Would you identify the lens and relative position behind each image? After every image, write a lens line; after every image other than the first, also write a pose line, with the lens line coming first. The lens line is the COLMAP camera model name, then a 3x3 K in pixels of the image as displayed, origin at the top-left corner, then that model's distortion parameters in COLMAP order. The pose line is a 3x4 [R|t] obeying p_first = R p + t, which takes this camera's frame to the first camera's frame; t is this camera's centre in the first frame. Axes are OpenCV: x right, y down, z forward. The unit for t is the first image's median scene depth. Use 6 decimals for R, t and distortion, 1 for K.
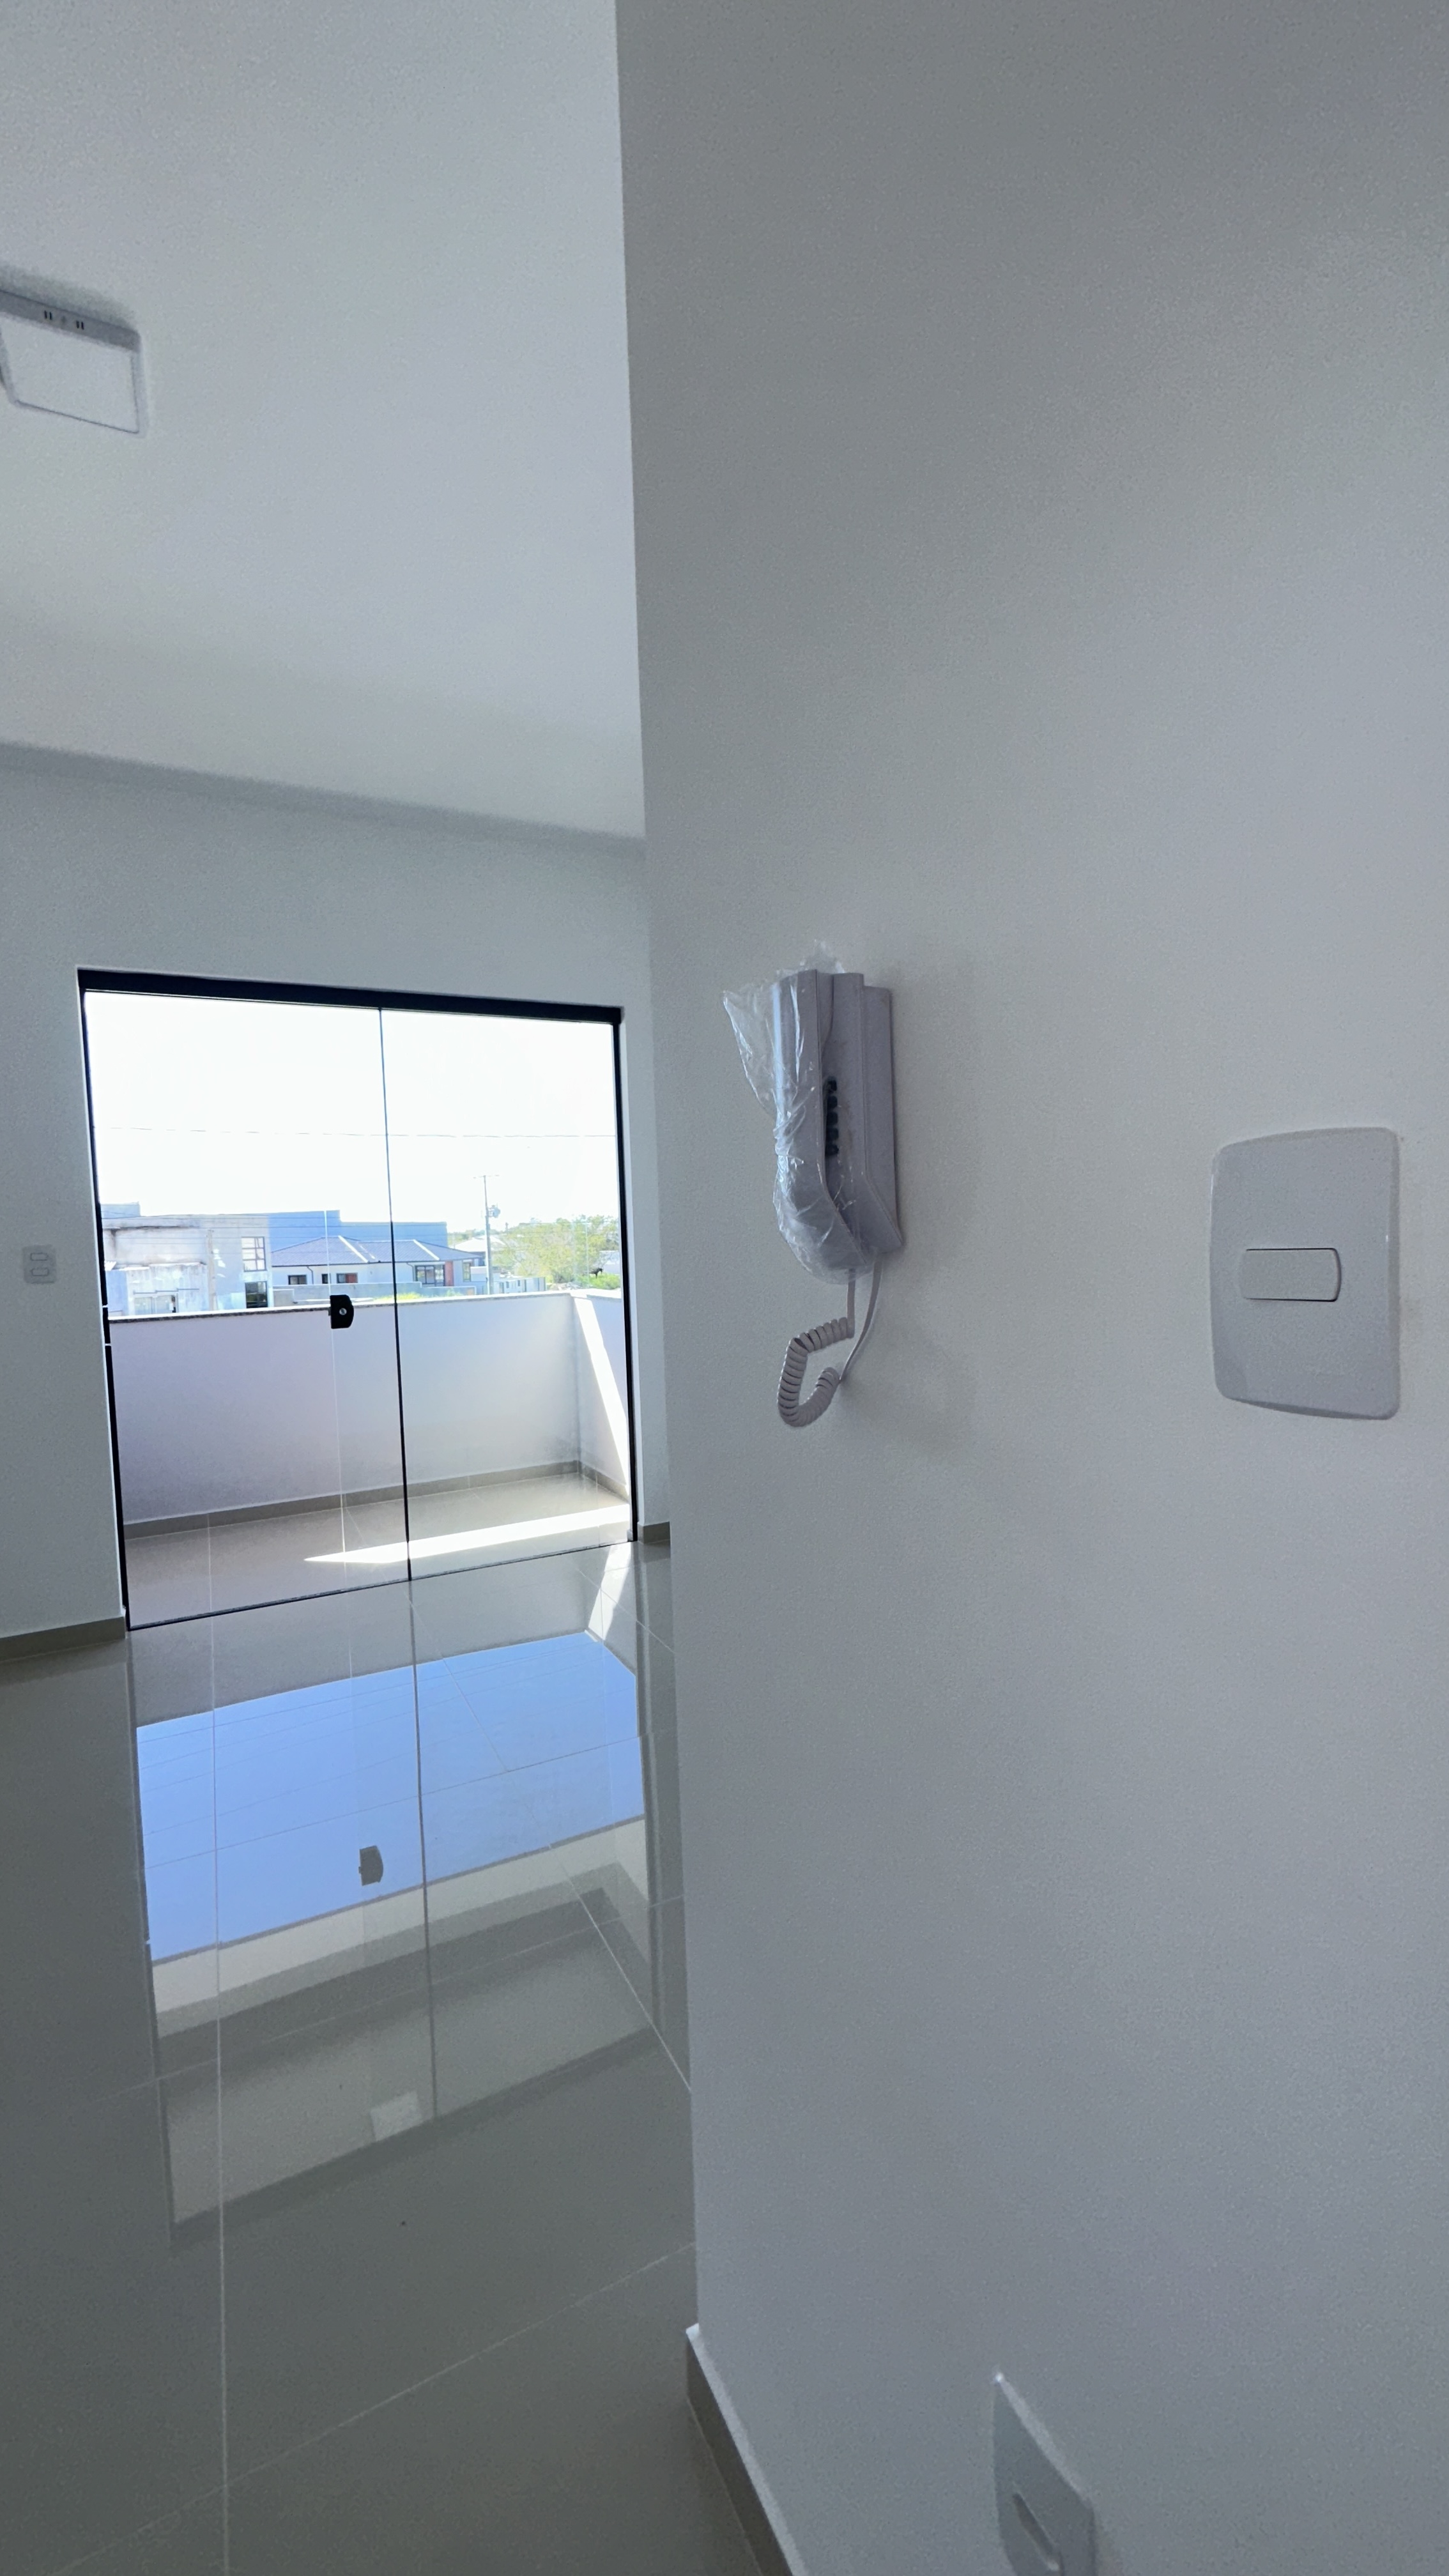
lens RADIAL K [[988.6, 0, 706.5], [0, 988.6, 1300.6], [0, 0, 1]] dist [-0.000994, -0.000083]
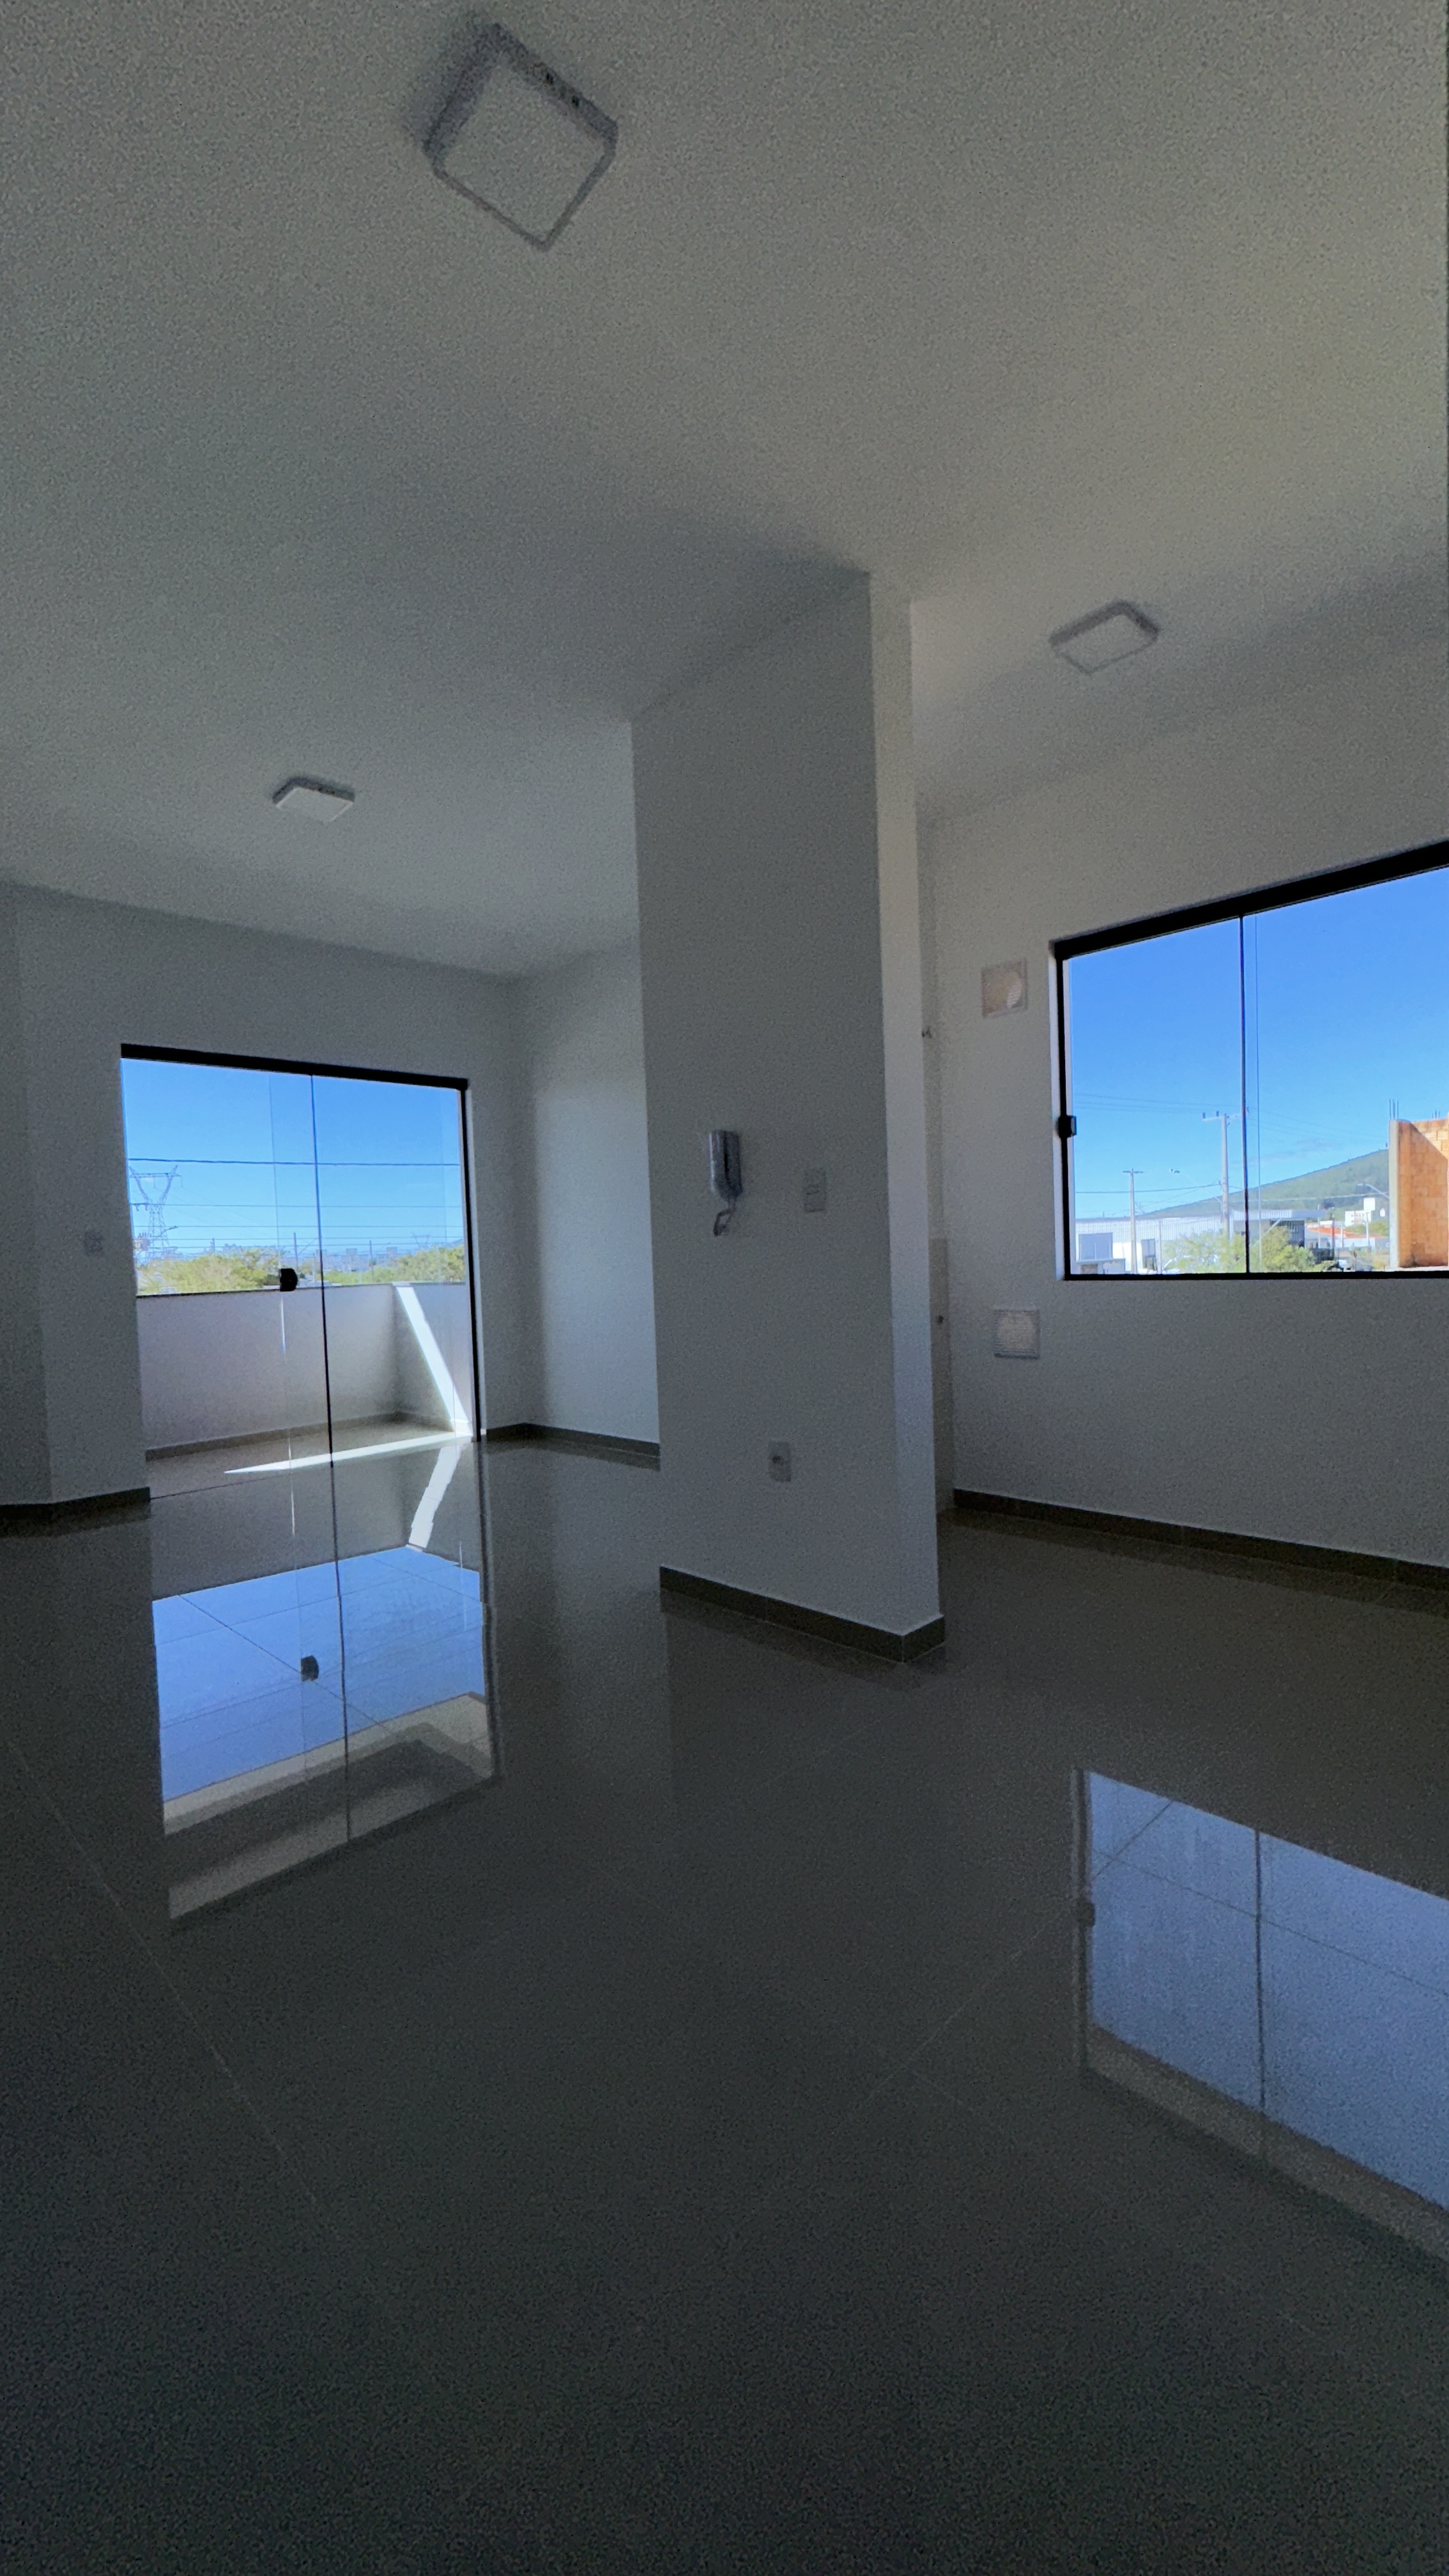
lens RADIAL K [[988.6, 0, 706.5], [0, 988.6, 1300.6], [0, 0, 1]] dist [-0.000994, -0.000083]
pose [[0.947499, -0.016935, 0.319310, -0.234658], [0.028026, 0.999152, -0.030171, 0.096035], [-0.318528, 0.037536, 0.947170, -0.535756]]
